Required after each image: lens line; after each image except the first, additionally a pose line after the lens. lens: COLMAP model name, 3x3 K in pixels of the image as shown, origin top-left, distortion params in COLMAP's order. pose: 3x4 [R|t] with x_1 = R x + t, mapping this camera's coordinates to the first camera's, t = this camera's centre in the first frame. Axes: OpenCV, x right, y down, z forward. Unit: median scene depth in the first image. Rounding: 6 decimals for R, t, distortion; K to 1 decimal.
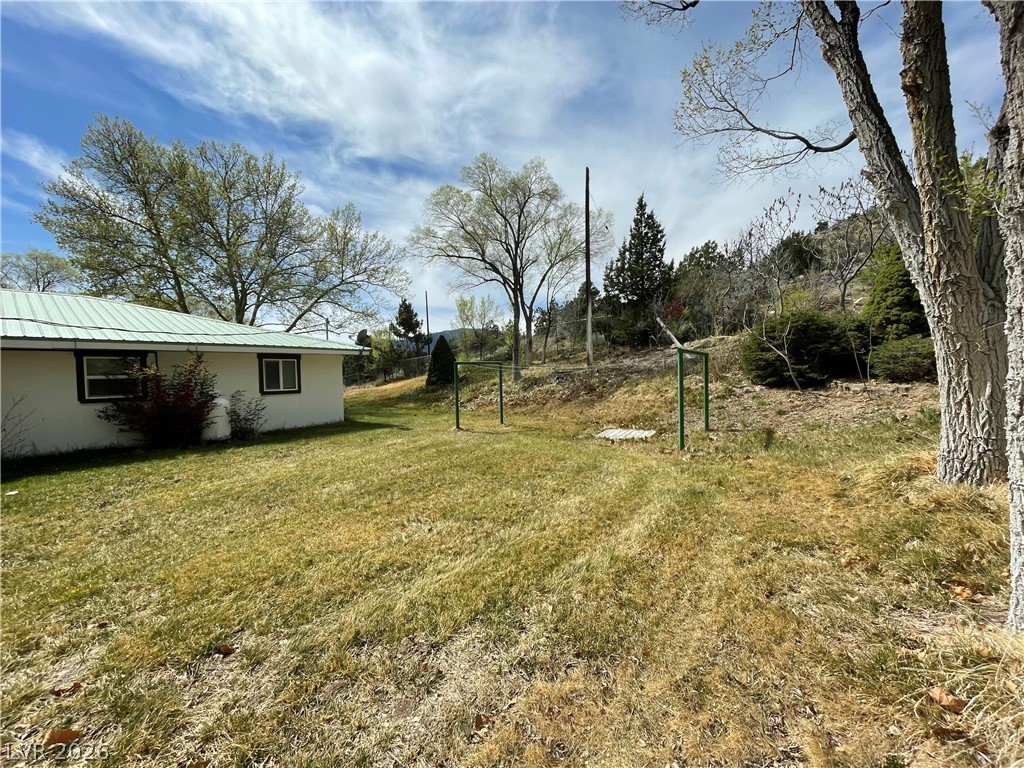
lens RADIAL K [[414.8, 0, 509.7], [0, 414.8, 384.2], [0, 0, 1]] dist [0.002017, 0.000065]
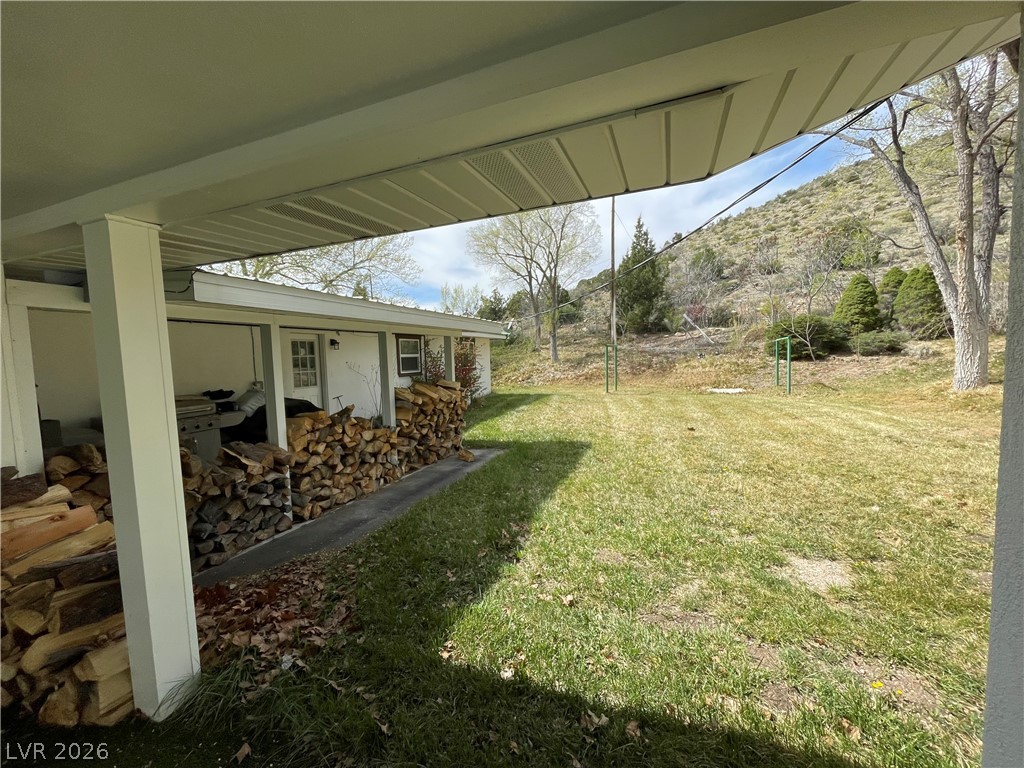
lens RADIAL K [[409.9, 0, 515.0], [0, 409.9, 387.0], [0, 0, 1]] dist [-0.000312, -0.000182]
pose [[0.951372, -0.028217, 0.306750, -1.047913], [0.015138, 0.998875, 0.044935, 0.025860], [-0.307672, -0.038106, 0.950729, -0.257265]]
